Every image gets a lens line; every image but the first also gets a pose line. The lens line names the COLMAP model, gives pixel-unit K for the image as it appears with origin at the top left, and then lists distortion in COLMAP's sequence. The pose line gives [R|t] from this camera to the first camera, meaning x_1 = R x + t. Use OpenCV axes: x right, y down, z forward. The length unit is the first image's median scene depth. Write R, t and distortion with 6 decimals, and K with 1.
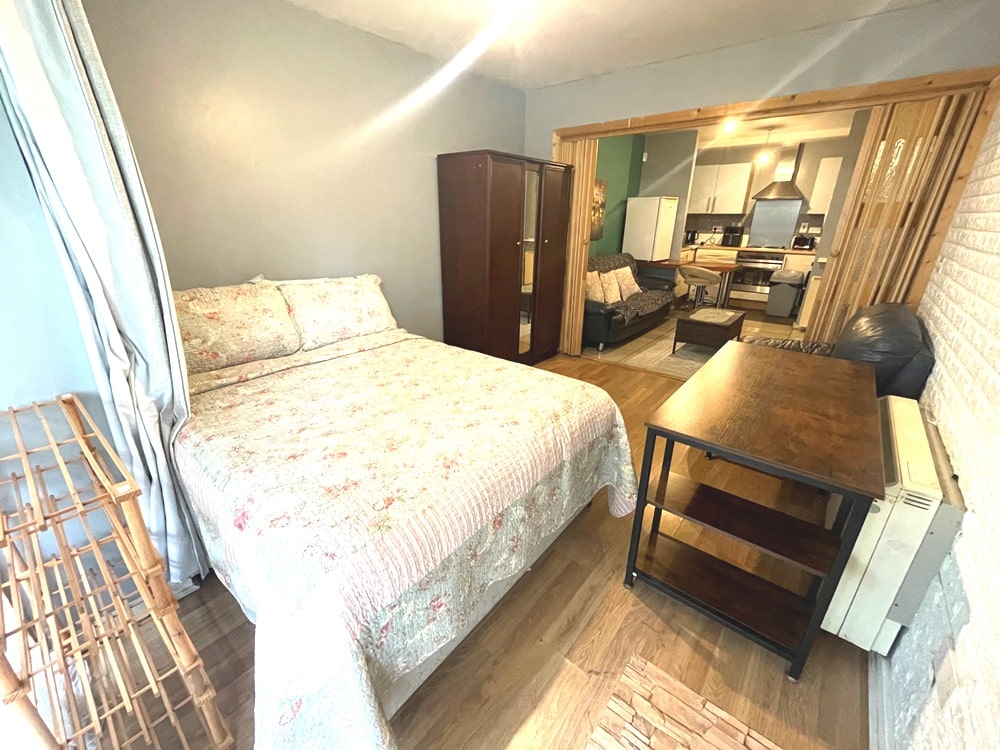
lens RADIAL K [[406.7, 0, 499.3], [0, 406.7, 372.7], [0, 0, 1]] dist [0.000396, -0.000603]
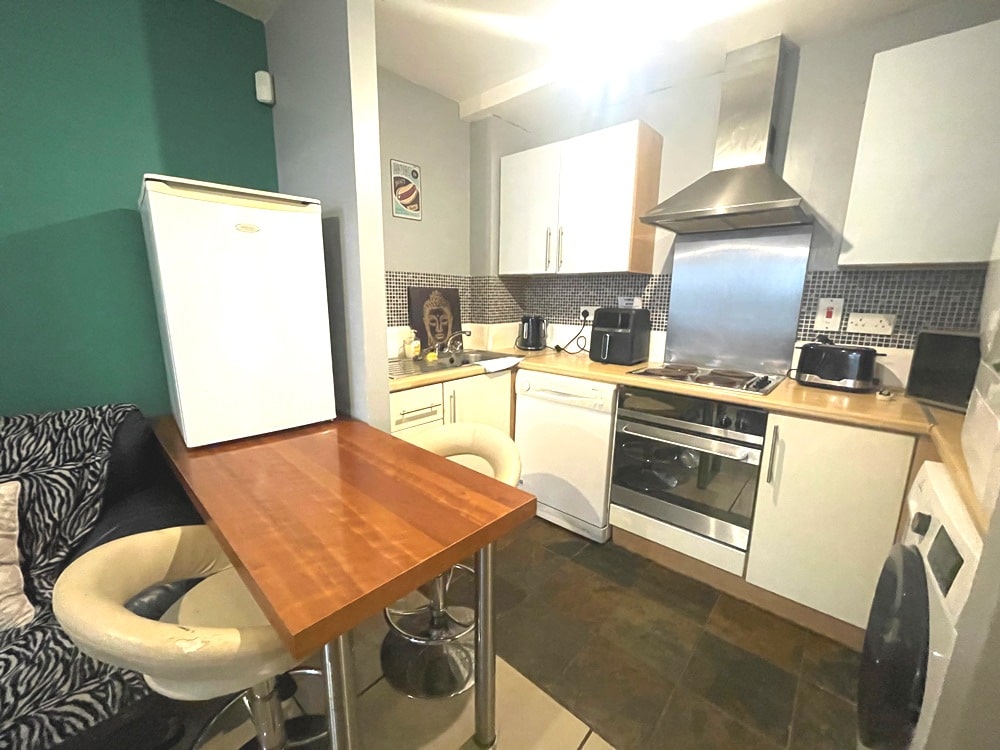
lens RADIAL K [[406.7, 0, 497.2], [0, 406.7, 374.6], [0, 0, 1]] dist [0.000396, -0.000603]
pose [[0.999245, 0.015866, -0.035477, 0.519284], [-0.021811, 0.984493, -0.174063, -0.257159], [0.032165, 0.174705, 0.984095, 0.709453]]
